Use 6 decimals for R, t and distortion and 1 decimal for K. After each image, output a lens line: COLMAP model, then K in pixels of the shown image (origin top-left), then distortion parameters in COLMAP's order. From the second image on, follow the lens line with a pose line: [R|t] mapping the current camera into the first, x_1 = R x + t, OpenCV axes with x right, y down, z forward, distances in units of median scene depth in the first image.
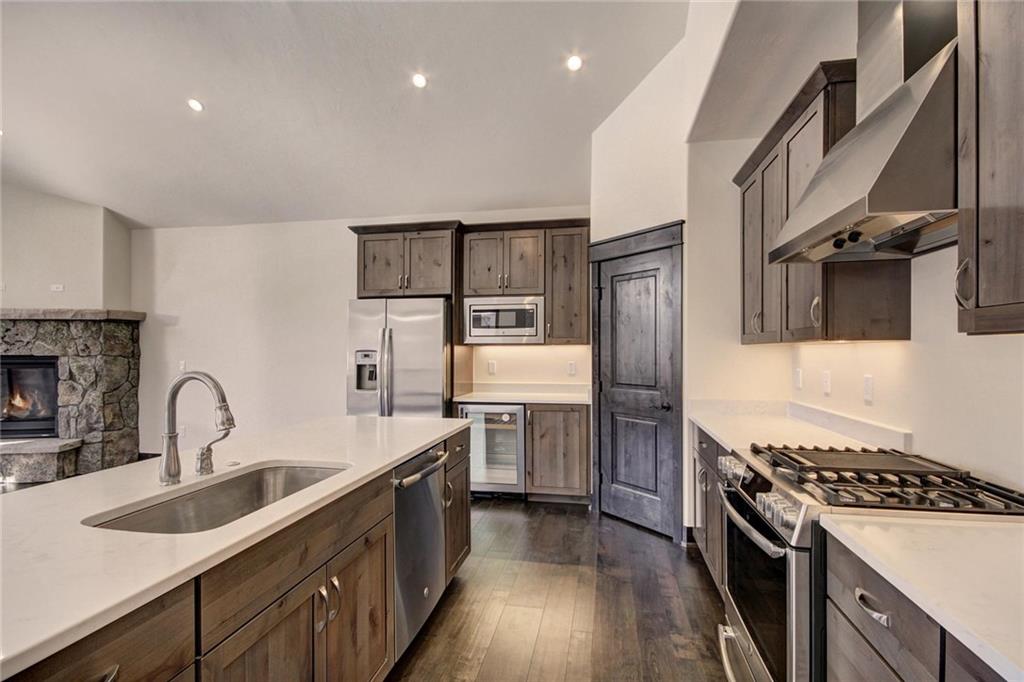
lens RADIAL K [[466.2, 0, 528.6], [0, 466.2, 363.6], [0, 0, 1]] dist [0.001423, -0.009820]
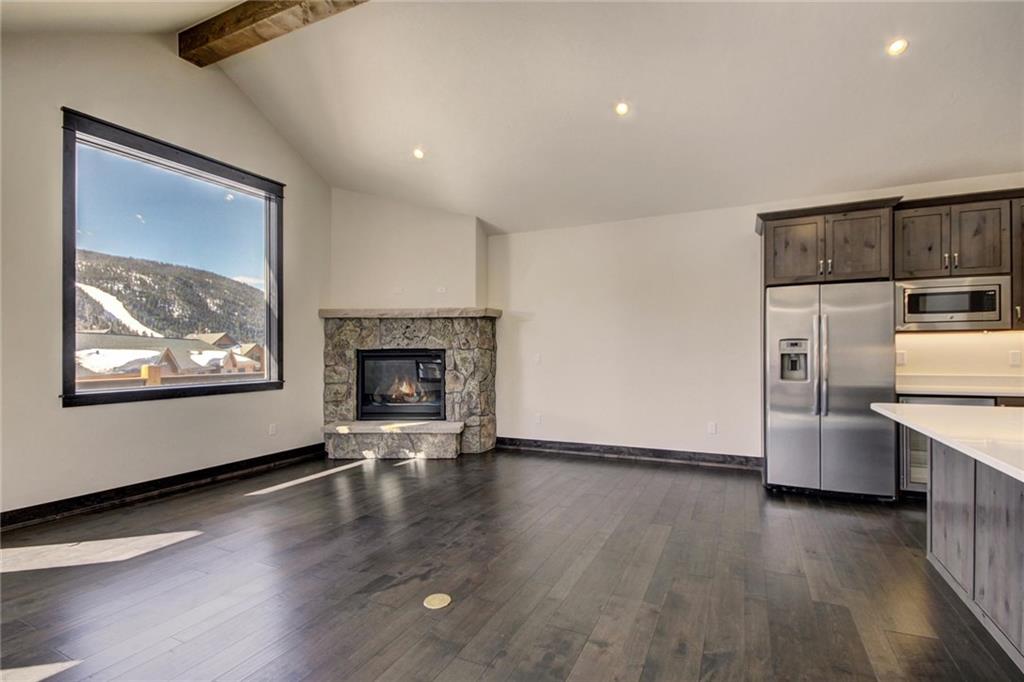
lens RADIAL K [[466.2, 0, 528.6], [0, 466.2, 363.6], [0, 0, 1]] dist [0.001423, -0.009820]
pose [[0.965833, 0.000632, -0.259164, -0.518270], [-0.000093, 0.999998, 0.002091, 0.016860], [0.259165, -0.001996, 0.965831, -0.062135]]
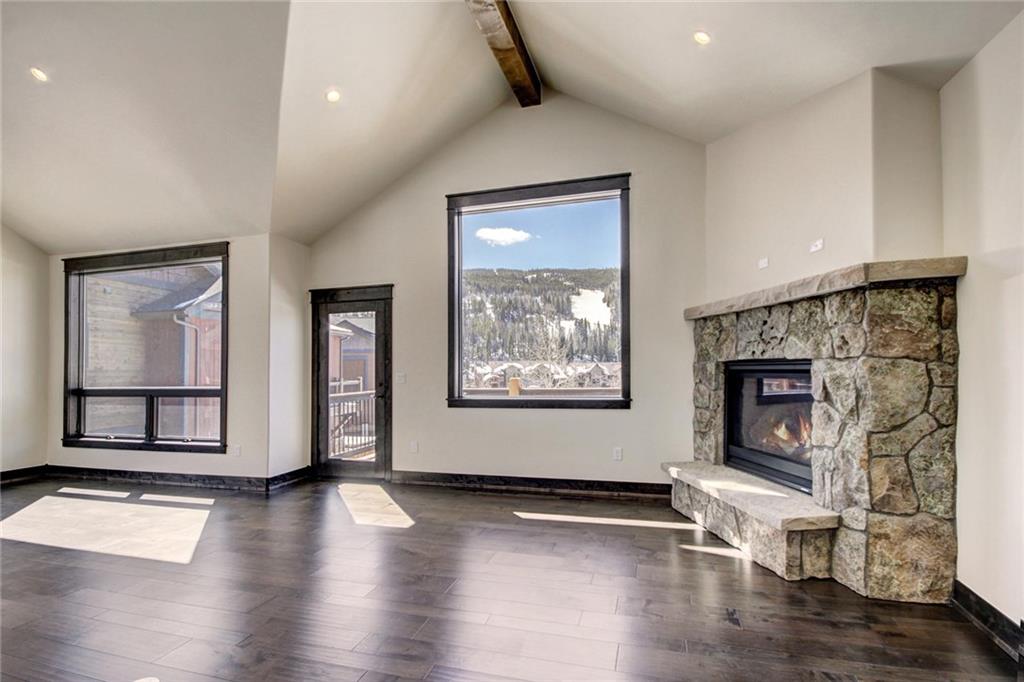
lens RADIAL K [[483.8, 0, 515.9], [0, 483.8, 350.1], [0, 0, 1]] dist [-0.000439, -0.000592]
pose [[-0.114180, -0.033761, -0.992886, -0.365558], [-0.007293, 0.999424, -0.033144, -0.004912], [0.993433, 0.003457, -0.114360, 0.695921]]
